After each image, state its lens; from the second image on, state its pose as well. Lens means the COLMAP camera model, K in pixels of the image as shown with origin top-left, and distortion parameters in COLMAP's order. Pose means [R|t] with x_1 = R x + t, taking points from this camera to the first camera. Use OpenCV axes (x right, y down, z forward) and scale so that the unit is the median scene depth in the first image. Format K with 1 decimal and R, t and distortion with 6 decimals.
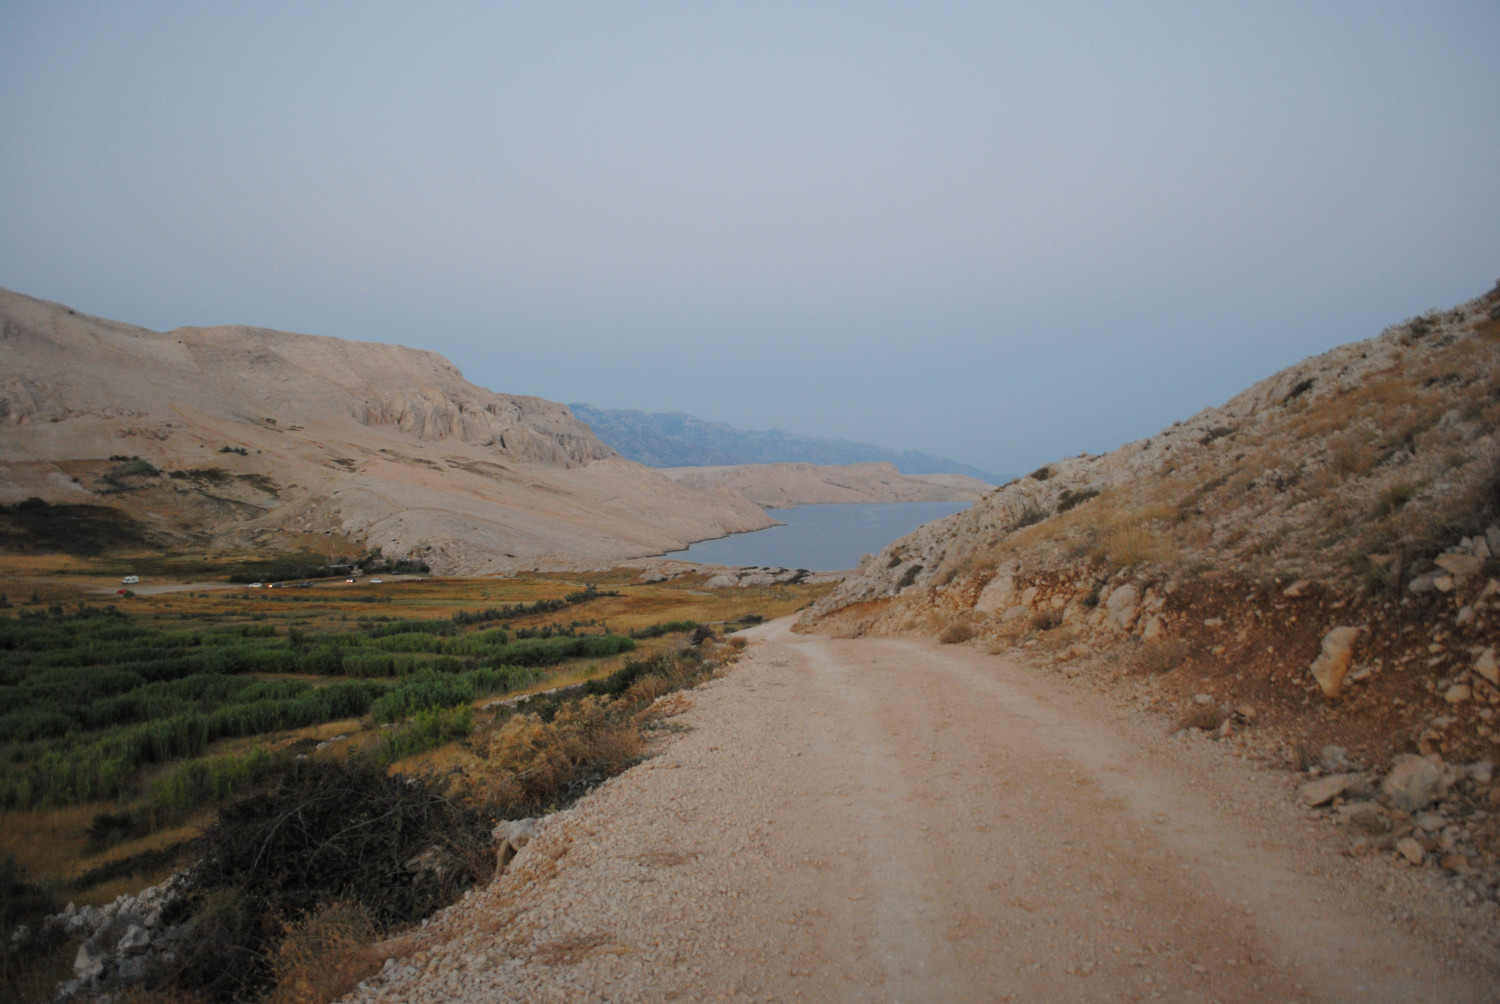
lens RADIAL K [[1193.1, 0, 749.4], [0, 1193.1, 503.0], [0, 0, 1]] dist [-0.076510, -0.003499]
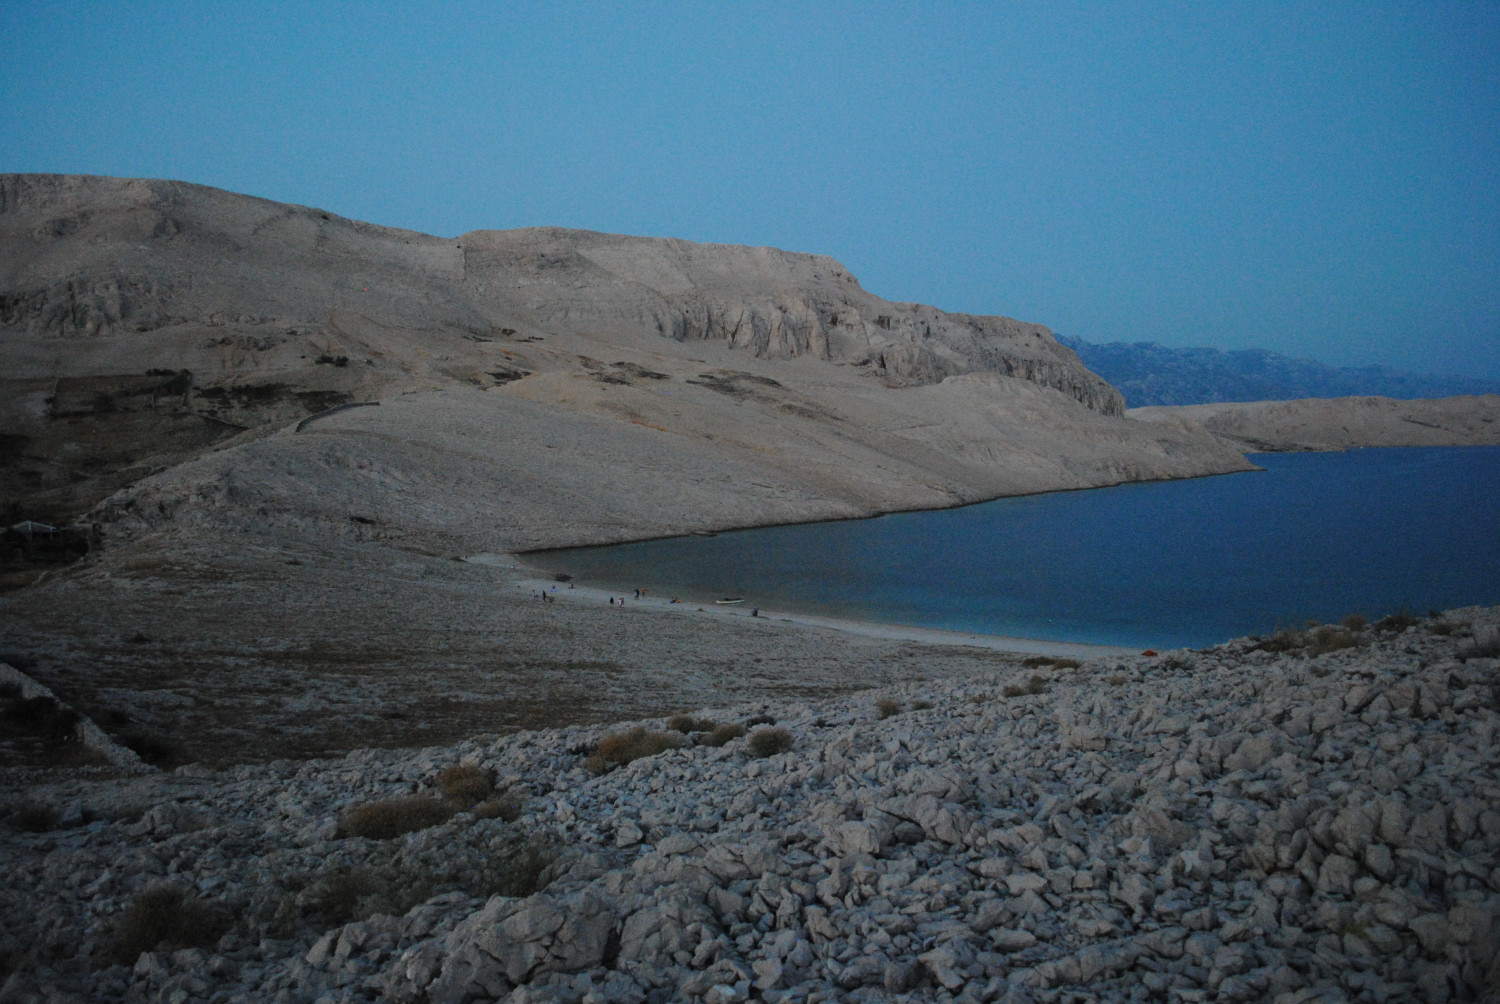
lens RADIAL K [[1193.1, 0, 756.3], [0, 1193.1, 504.1], [0, 0, 1]] dist [-0.076510, -0.003499]
pose [[0.891899, 0.020756, -0.451759, 0.078704], [0.000425, 0.998907, 0.046734, 0.006486], [0.452235, -0.041874, 0.890915, 0.277216]]
